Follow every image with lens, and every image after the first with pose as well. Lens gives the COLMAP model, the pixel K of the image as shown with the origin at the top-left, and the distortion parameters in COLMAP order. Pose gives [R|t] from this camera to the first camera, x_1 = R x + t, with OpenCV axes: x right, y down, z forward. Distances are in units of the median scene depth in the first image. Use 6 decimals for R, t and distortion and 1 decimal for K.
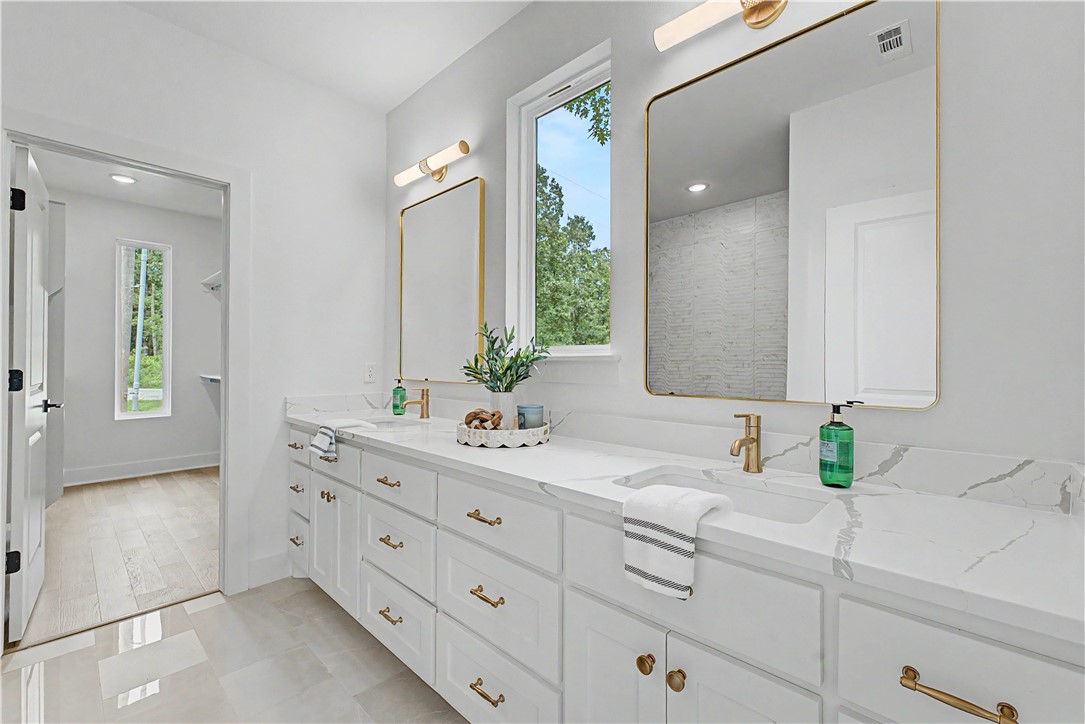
lens RADIAL K [[451.3, 0, 545.4], [0, 451.3, 361.6], [0, 0, 1]] dist [0.000955, 0.000314]
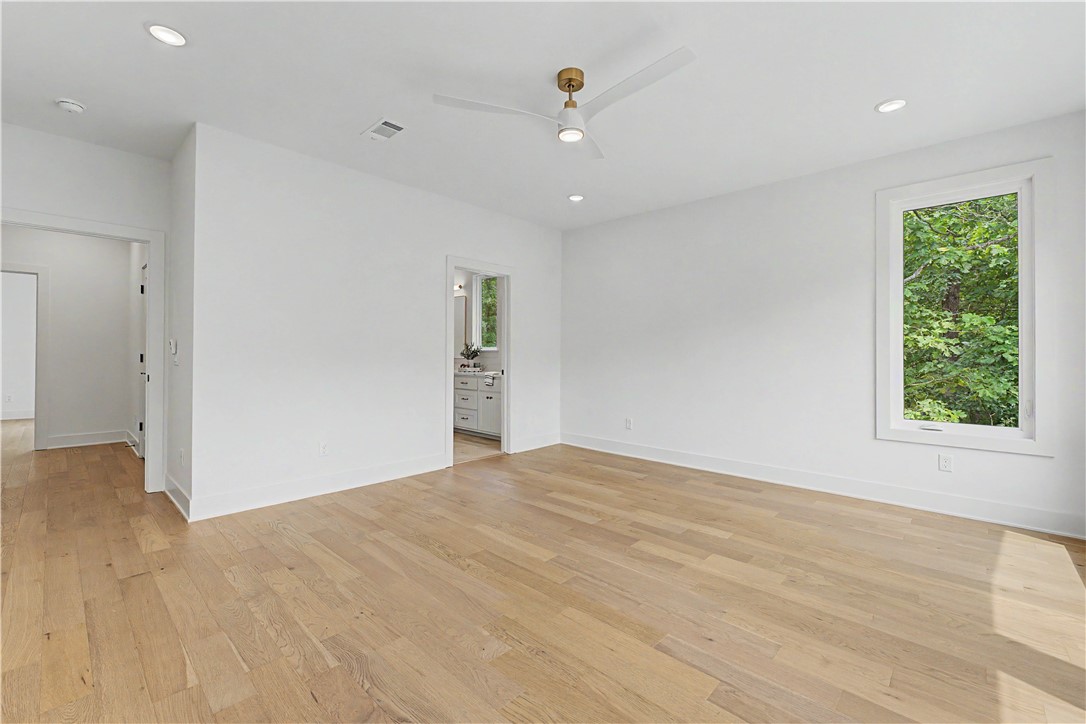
lens RADIAL K [[451.7, 0, 547.3], [0, 451.7, 357.5], [0, 0, 1]] dist [0.000955, 0.000314]
pose [[0.999955, -0.009129, 0.002759, 0.556480], [0.009107, 0.999927, 0.007927, 0.025719], [-0.002832, -0.007901, 0.999965, -2.889141]]
